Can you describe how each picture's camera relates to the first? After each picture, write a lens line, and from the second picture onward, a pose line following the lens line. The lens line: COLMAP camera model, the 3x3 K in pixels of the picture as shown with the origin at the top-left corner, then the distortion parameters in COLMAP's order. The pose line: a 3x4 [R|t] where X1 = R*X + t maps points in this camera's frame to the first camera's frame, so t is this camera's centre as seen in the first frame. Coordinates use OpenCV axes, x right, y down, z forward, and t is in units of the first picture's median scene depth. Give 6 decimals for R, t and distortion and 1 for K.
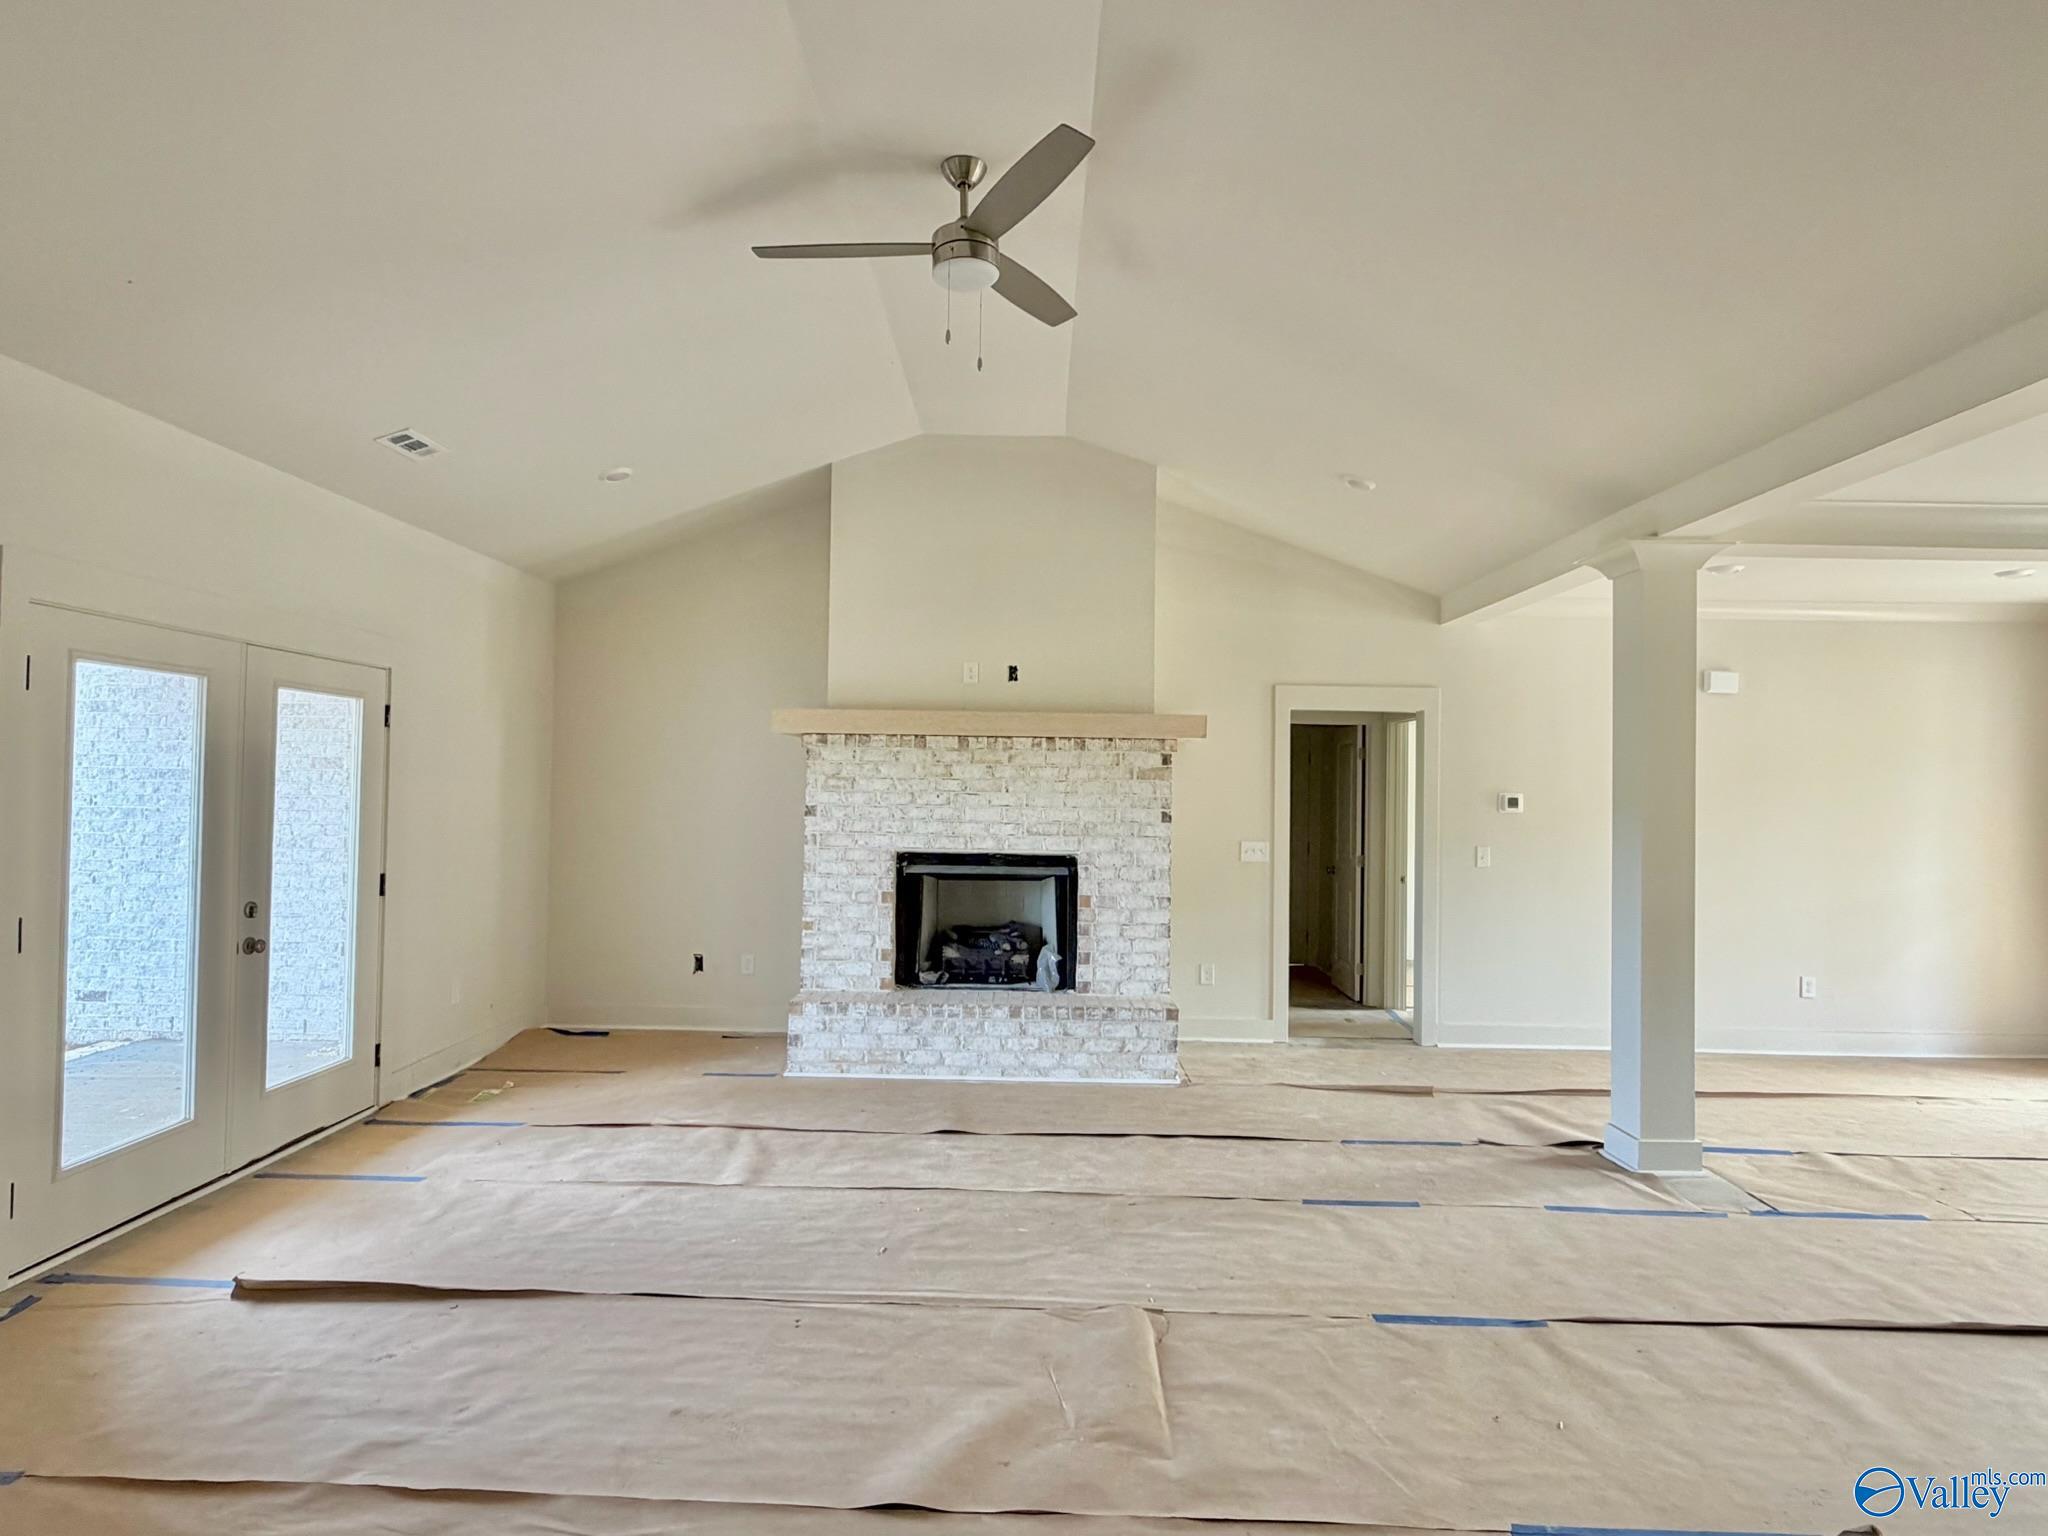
lens RADIAL K [[1110.7, 0, 1024.0], [0, 1110.7, 768.0], [0, 0, 1]] dist [0.004593, 0.000166]
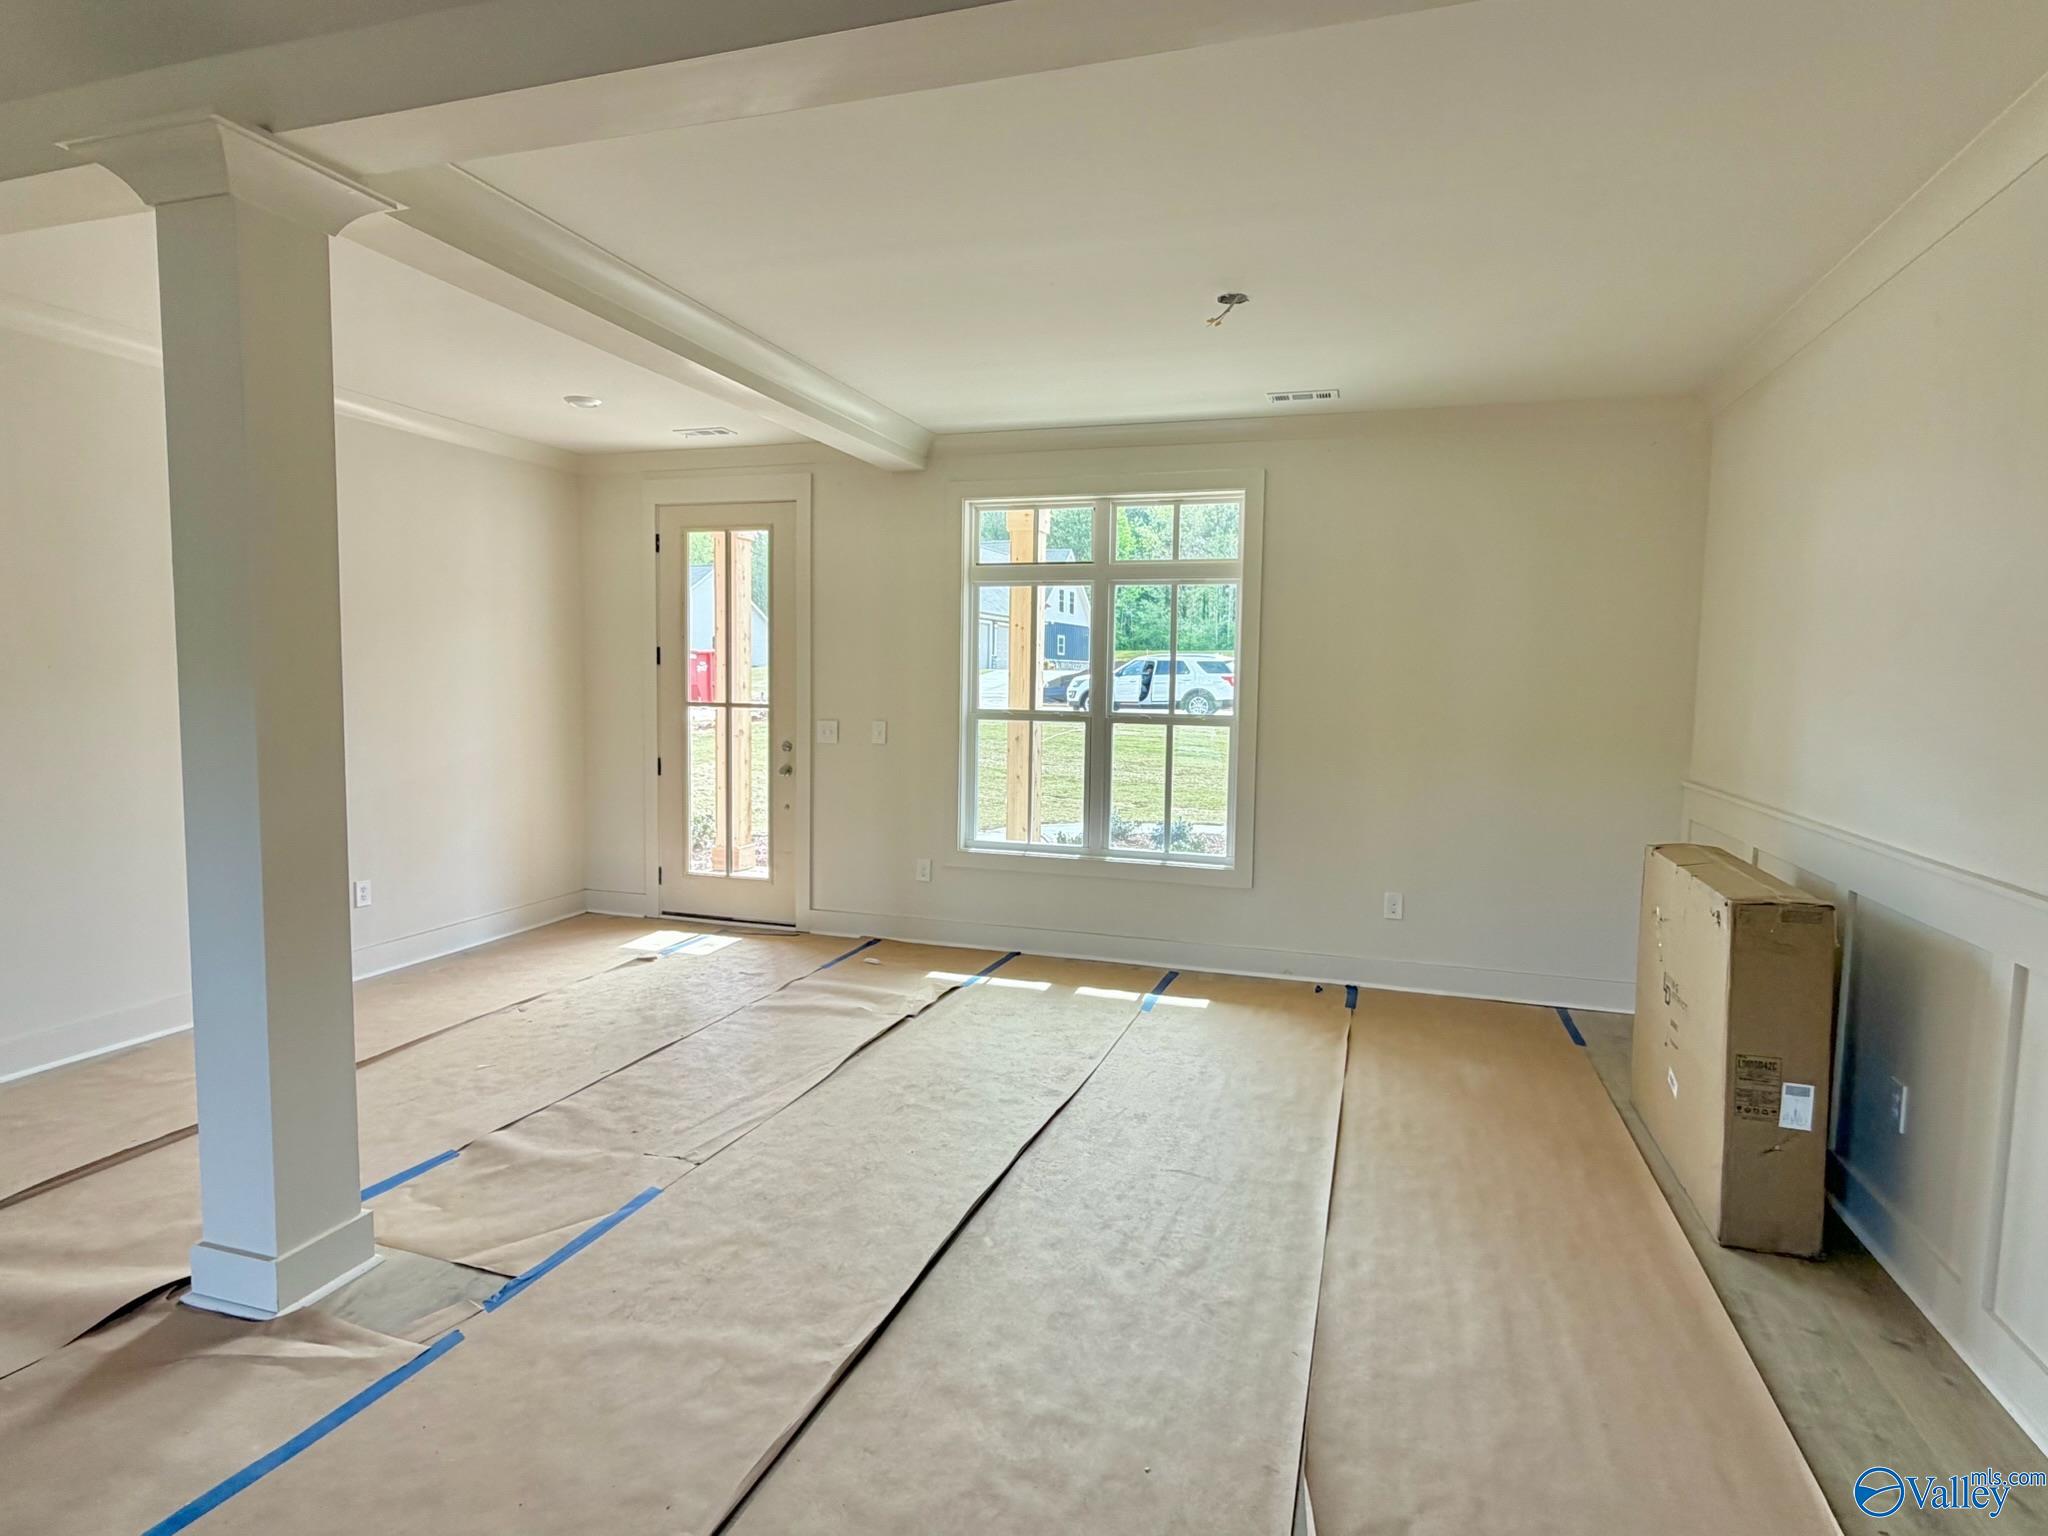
lens RADIAL K [[1110.7, 0, 1024.0], [0, 1110.7, 768.0], [0, 0, 1]] dist [0.004593, 0.000166]
pose [[0.297202, -0.091354, 0.950434, 0.151805], [-0.031080, 0.993959, 0.105256, 0.016456], [-0.954309, -0.060822, 0.292568, 0.486332]]
